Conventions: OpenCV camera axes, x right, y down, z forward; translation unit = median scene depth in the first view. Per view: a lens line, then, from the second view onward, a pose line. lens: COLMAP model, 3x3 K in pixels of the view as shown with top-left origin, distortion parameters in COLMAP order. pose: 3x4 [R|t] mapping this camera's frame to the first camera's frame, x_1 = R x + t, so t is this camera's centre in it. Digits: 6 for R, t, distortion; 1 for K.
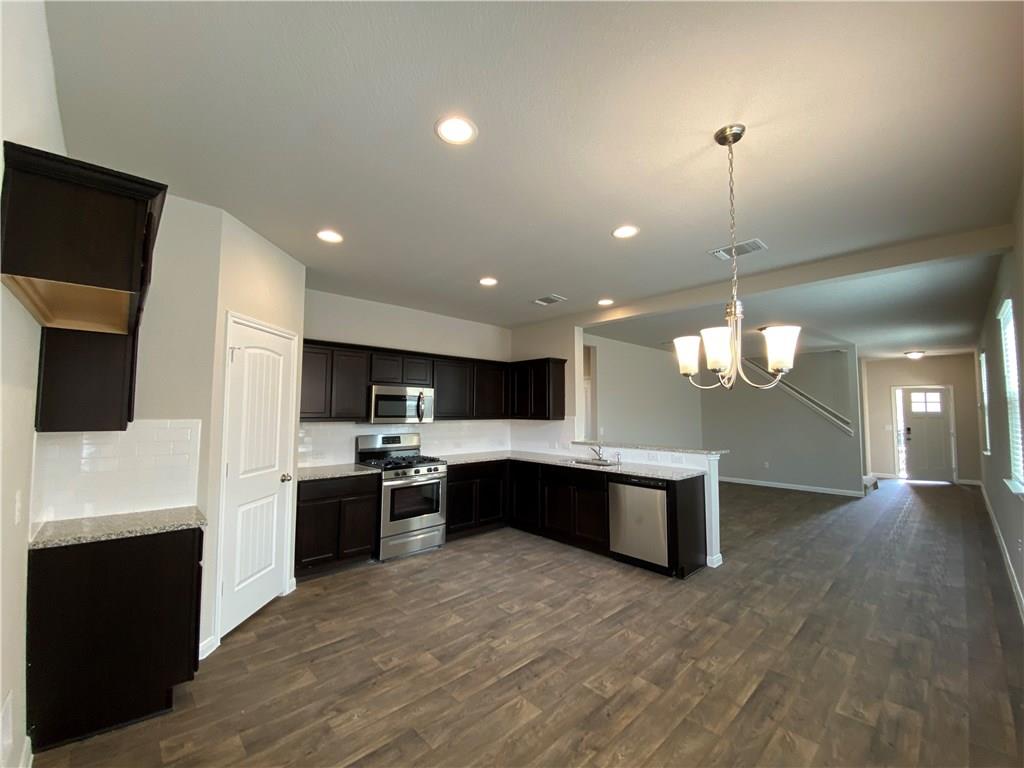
lens RADIAL K [[412.5, 0, 512.0], [0, 412.5, 384.0], [0, 0, 1]] dist [-0.002860, -0.000856]
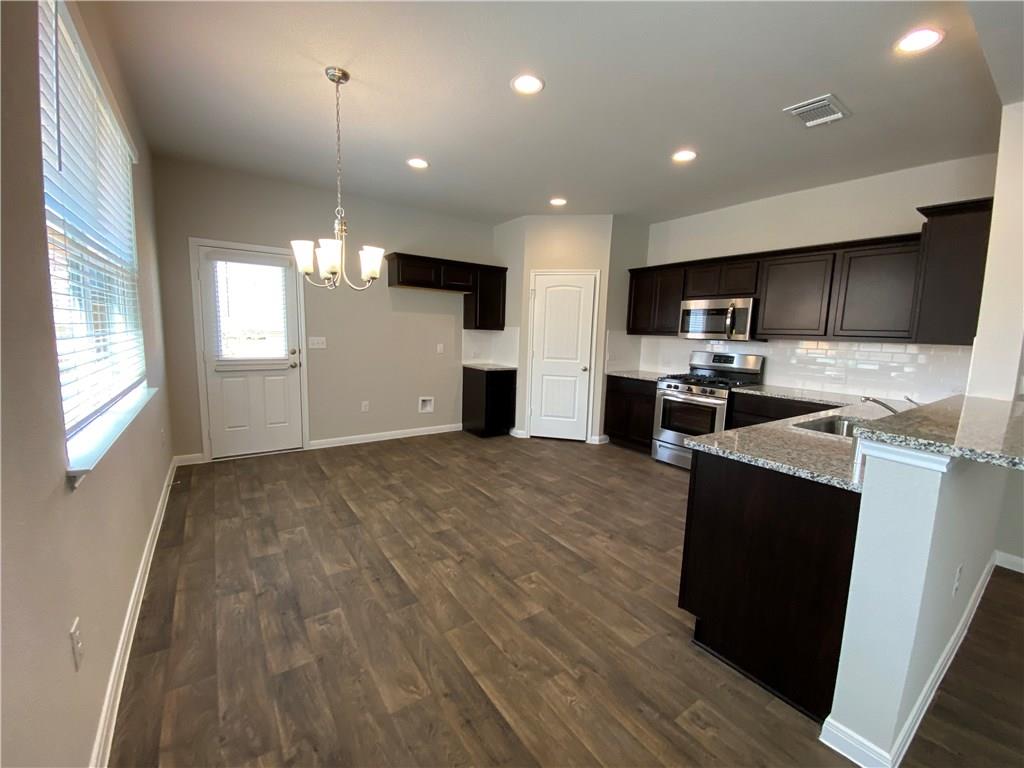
lens RADIAL K [[412.5, 0, 512.0], [0, 412.5, 384.0], [0, 0, 1]] dist [-0.002860, -0.000856]
pose [[-0.133984, 0.122099, -0.983433, 1.061678], [0.038341, 0.992276, 0.117973, 0.098147], [0.990241, -0.021900, -0.137631, 0.987493]]
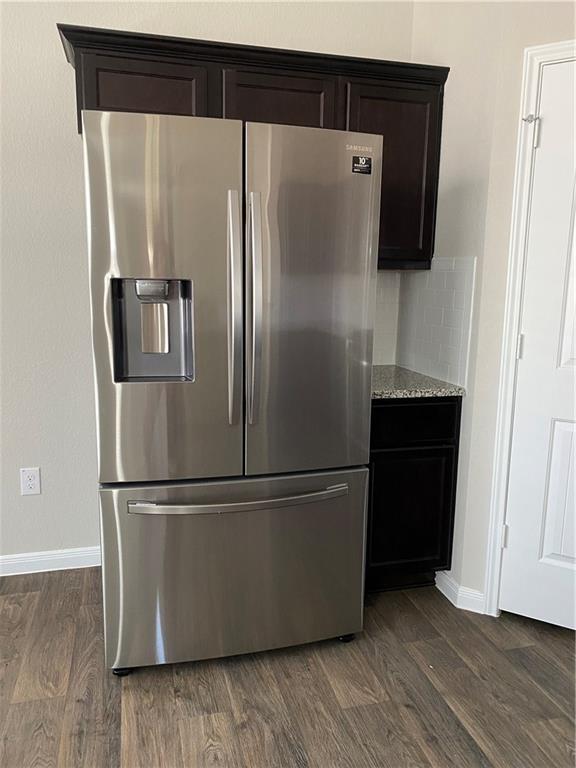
lens RADIAL K [[581.3, 0, 288.0], [0, 581.3, 384.0], [0, 0, 1]] dist [0.055343, -0.063148]
pose [[-0.467857, 0.145883, -0.871681, 0.150722], [0.045618, 0.988954, 0.141025, 0.108820], [0.882626, 0.026215, -0.469344, 0.930275]]
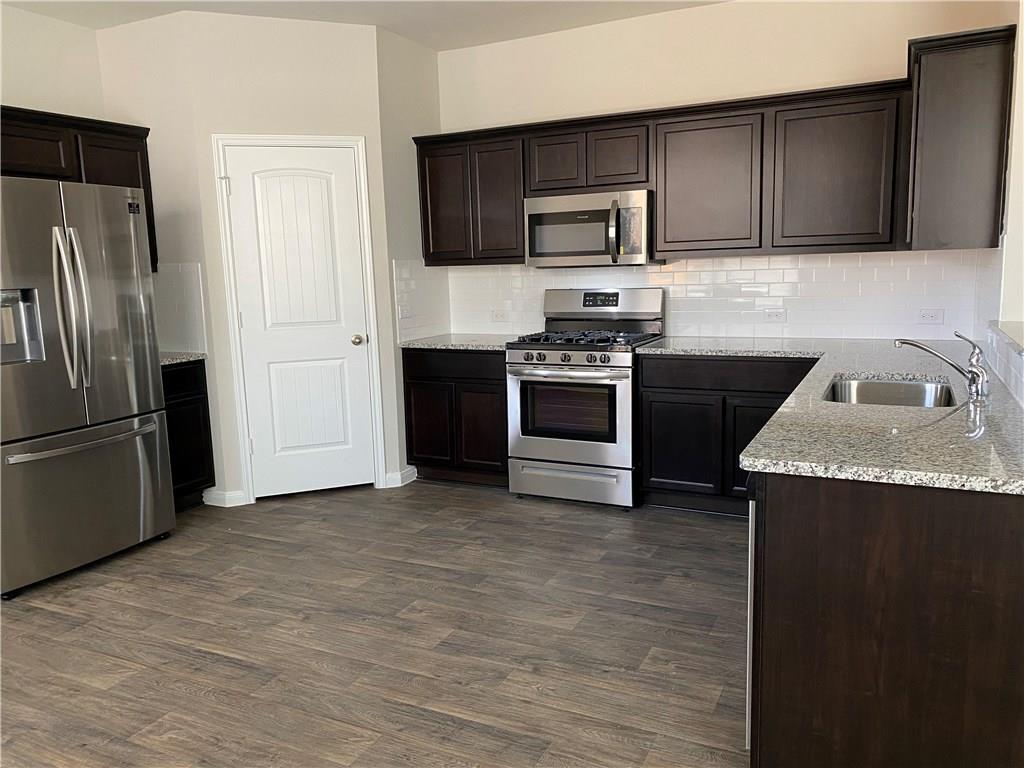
lens RADIAL K [[775.0, 0, 512.0], [0, 775.0, 384.0], [0, 0, 1]] dist [0.055343, -0.063148]
pose [[0.361060, 0.133115, -0.922993, 0.925818], [0.094310, 0.979473, 0.178153, 0.083240], [0.927761, -0.151372, 0.341094, 0.802717]]
